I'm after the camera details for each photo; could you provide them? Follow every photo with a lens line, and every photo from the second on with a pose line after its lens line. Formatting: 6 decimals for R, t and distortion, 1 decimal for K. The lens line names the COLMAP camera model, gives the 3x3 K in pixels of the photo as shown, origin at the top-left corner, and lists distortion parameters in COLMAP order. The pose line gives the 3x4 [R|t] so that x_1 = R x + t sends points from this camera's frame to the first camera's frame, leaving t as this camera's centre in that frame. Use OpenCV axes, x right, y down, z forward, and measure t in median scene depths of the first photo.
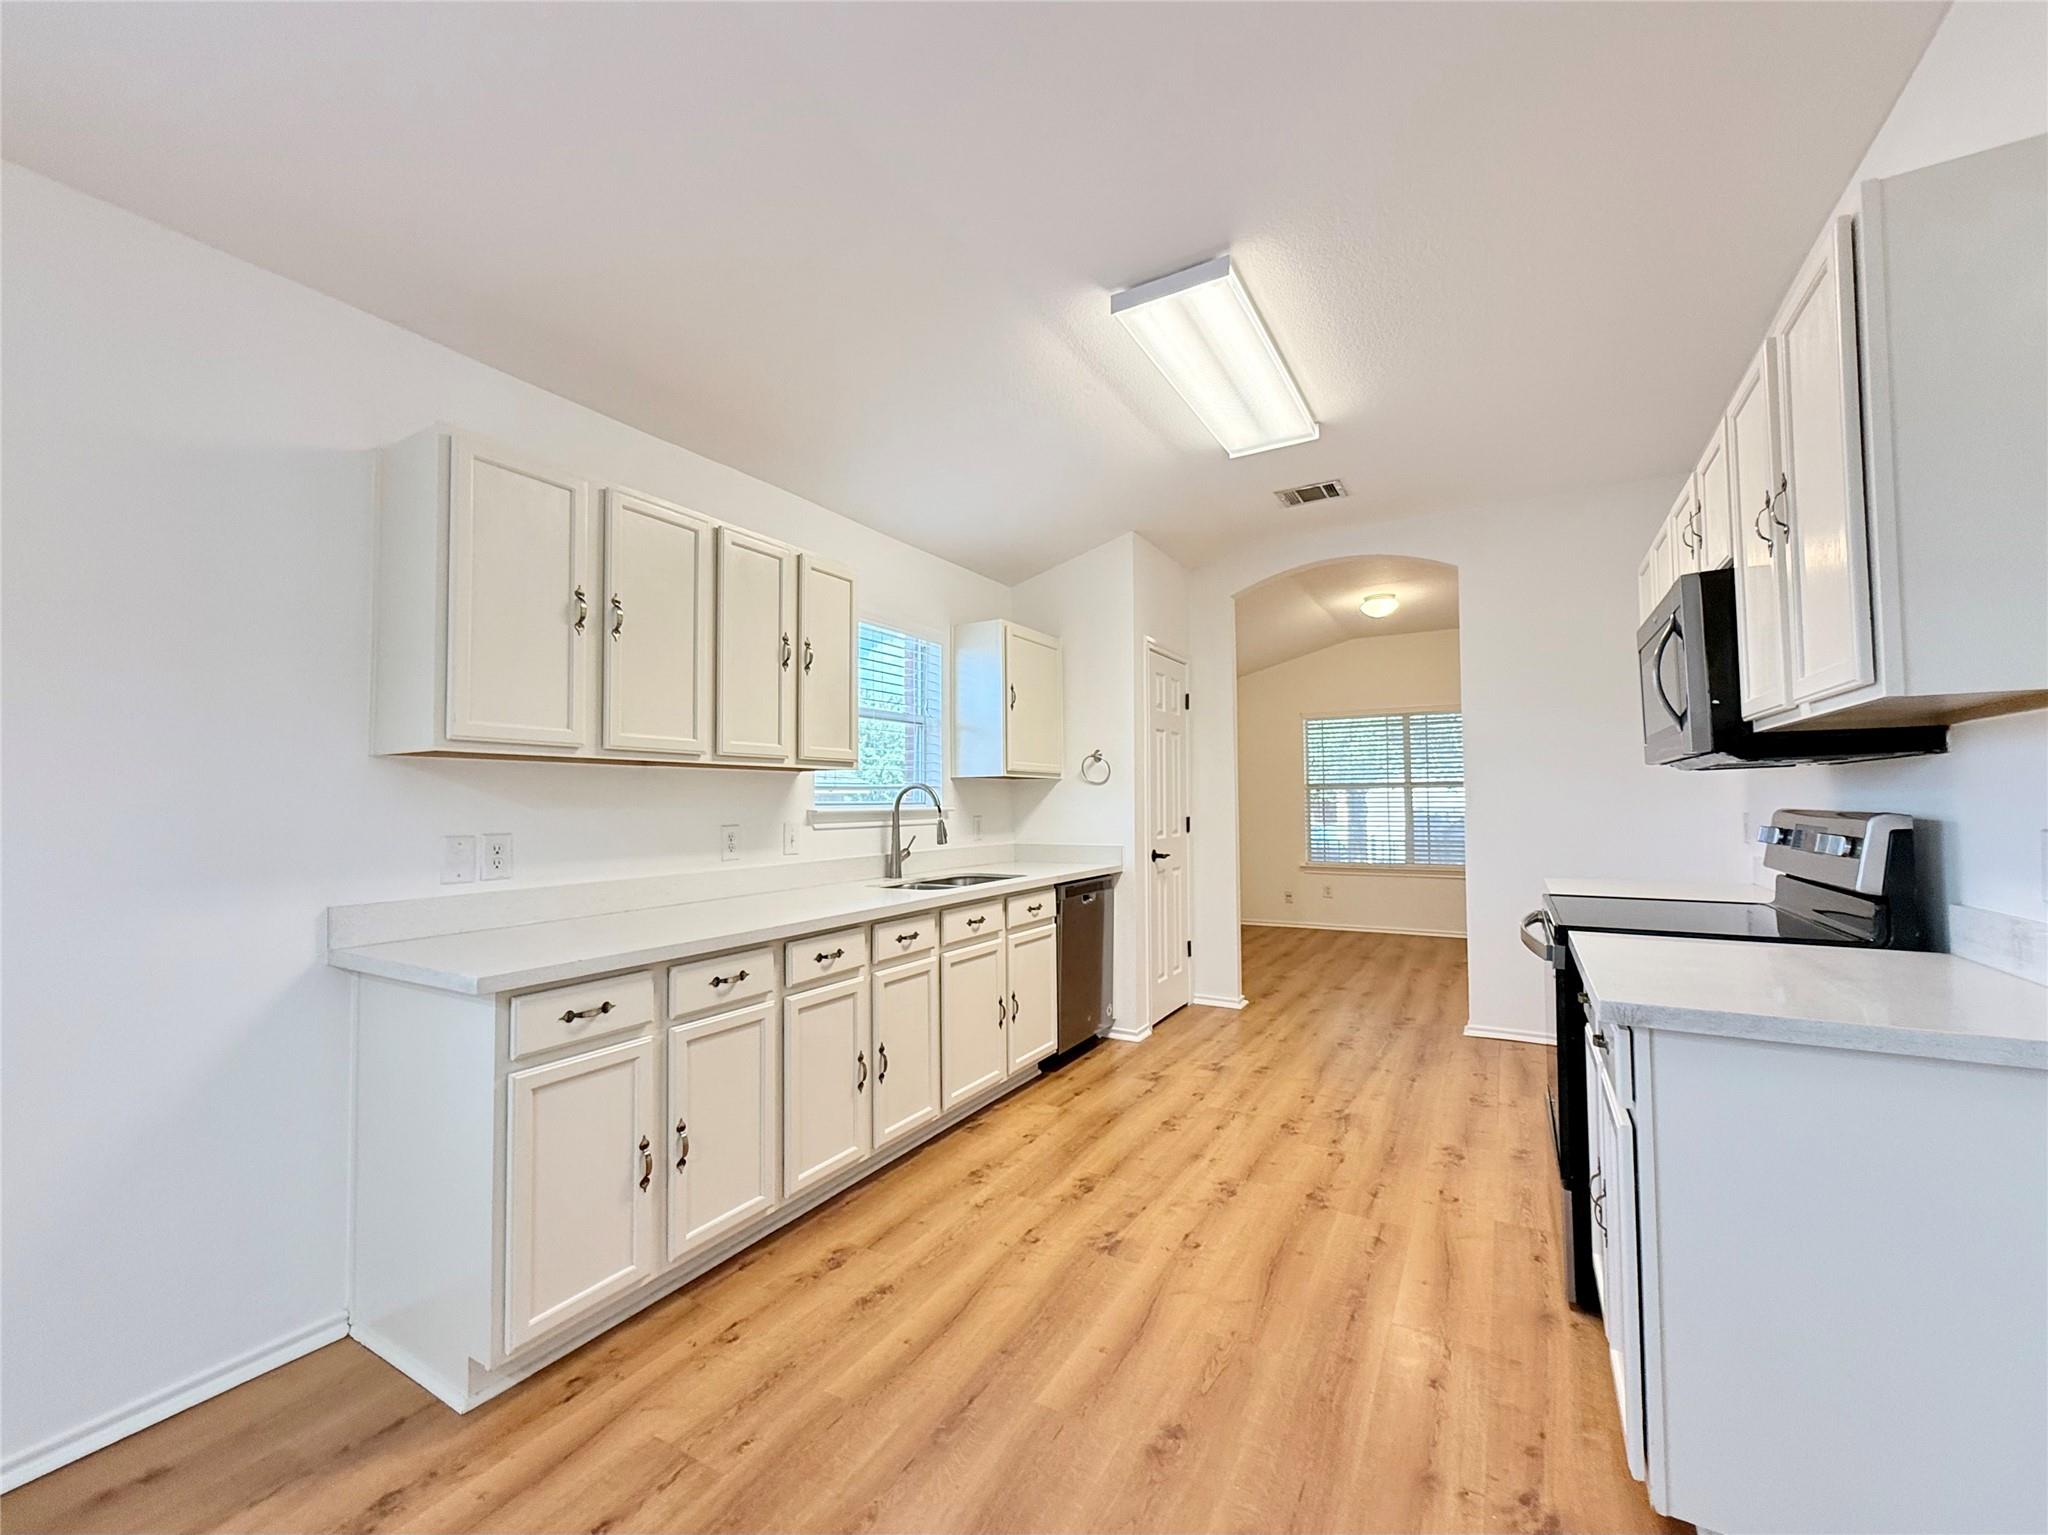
lens RADIAL K [[827.6, 0, 1009.6], [0, 827.6, 767.4], [0, 0, 1]] dist [0.002557, -0.000556]
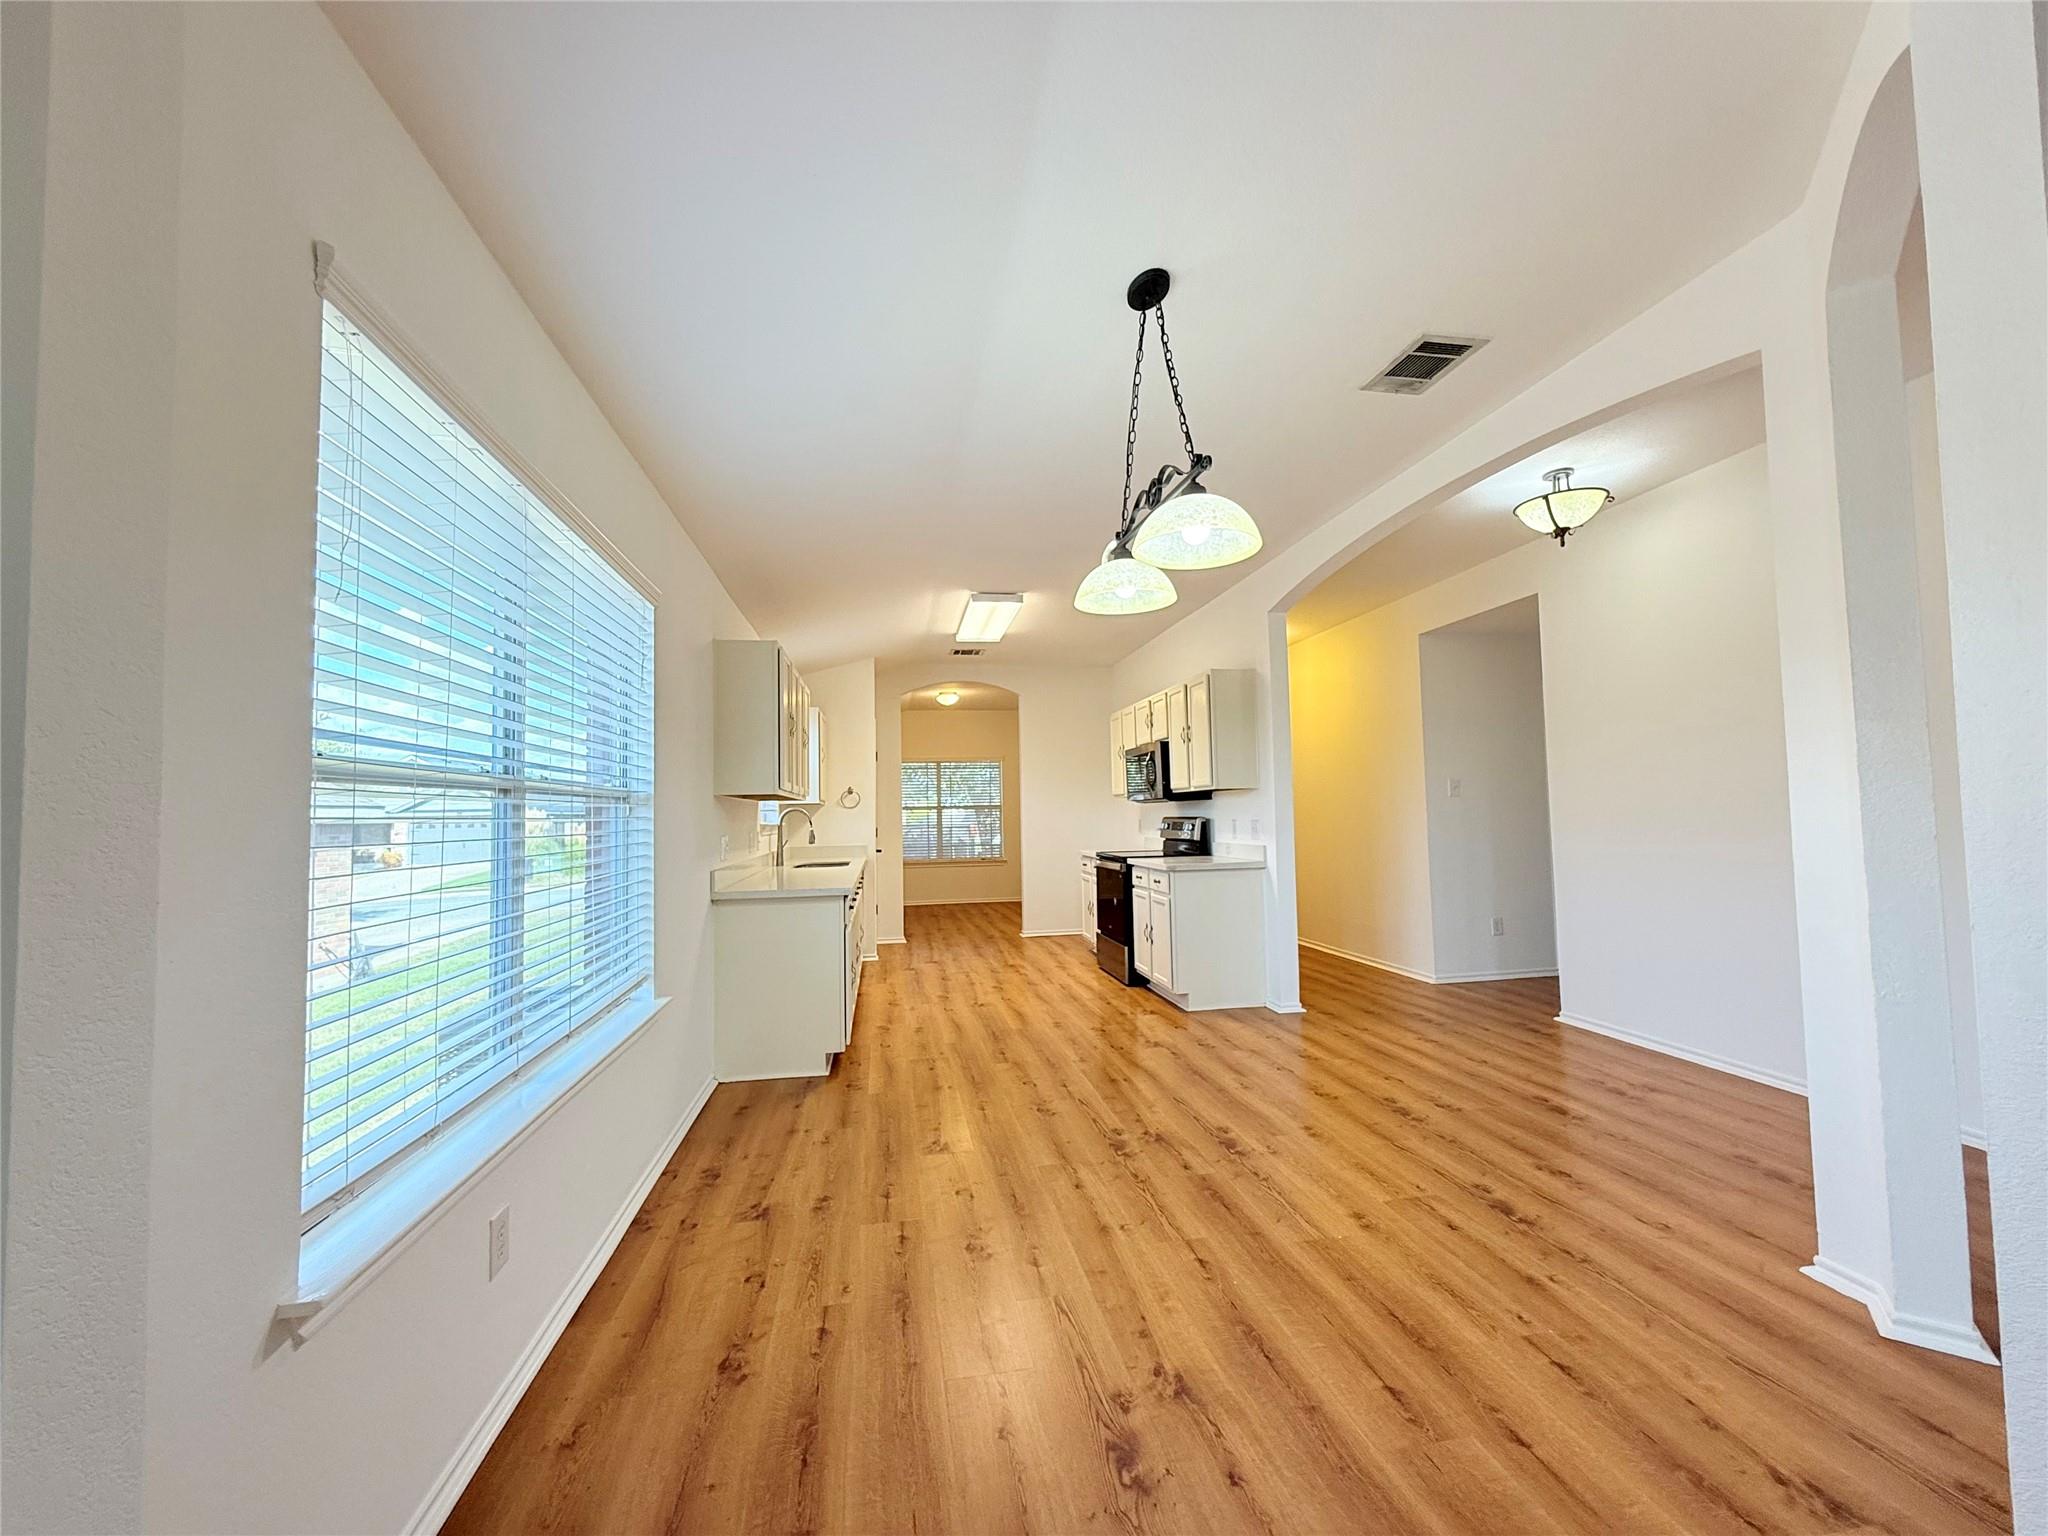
lens RADIAL K [[827.6, 0, 1024.6], [0, 827.6, 777.9], [0, 0, 1]] dist [0.002557, -0.000556]
pose [[0.756756, 0.023046, 0.653291, -1.353198], [-0.014066, 0.999721, -0.018973, -0.026009], [-0.653546, 0.005169, 0.756869, -0.876629]]
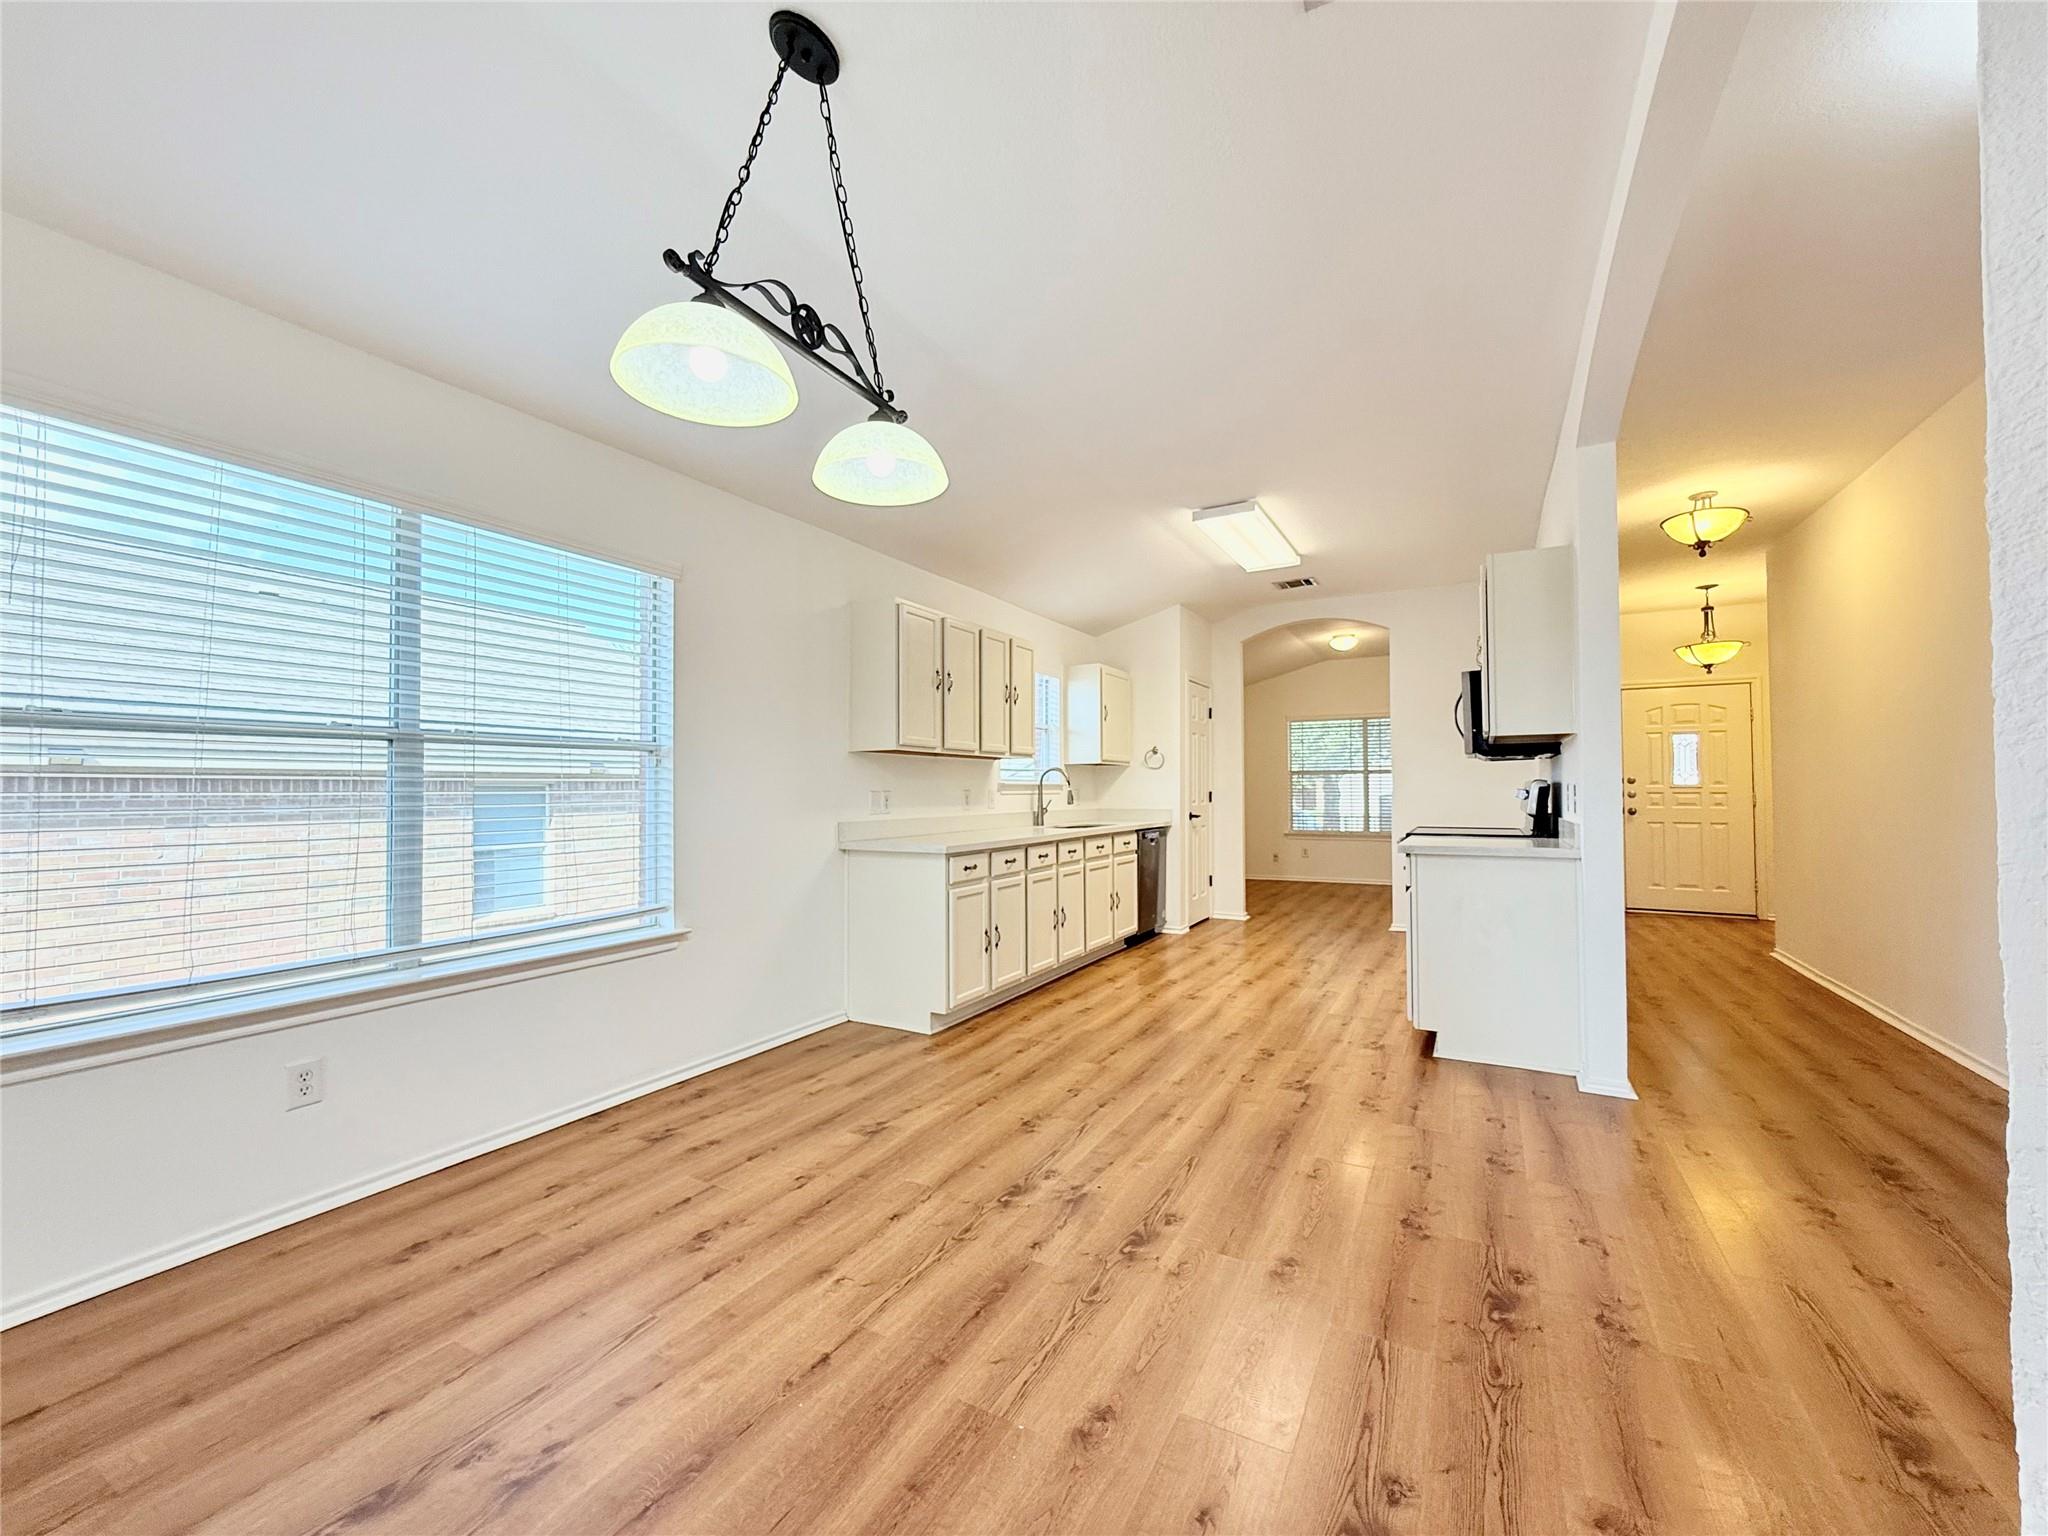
lens RADIAL K [[827.6, 0, 1013.9], [0, 827.6, 771.9], [0, 0, 1]] dist [0.002557, -0.000556]
pose [[0.999696, 0.003519, 0.024389, -0.363601], [-0.003977, 0.999817, 0.018731, -0.003410], [-0.024318, -0.018822, 0.999527, -0.991350]]
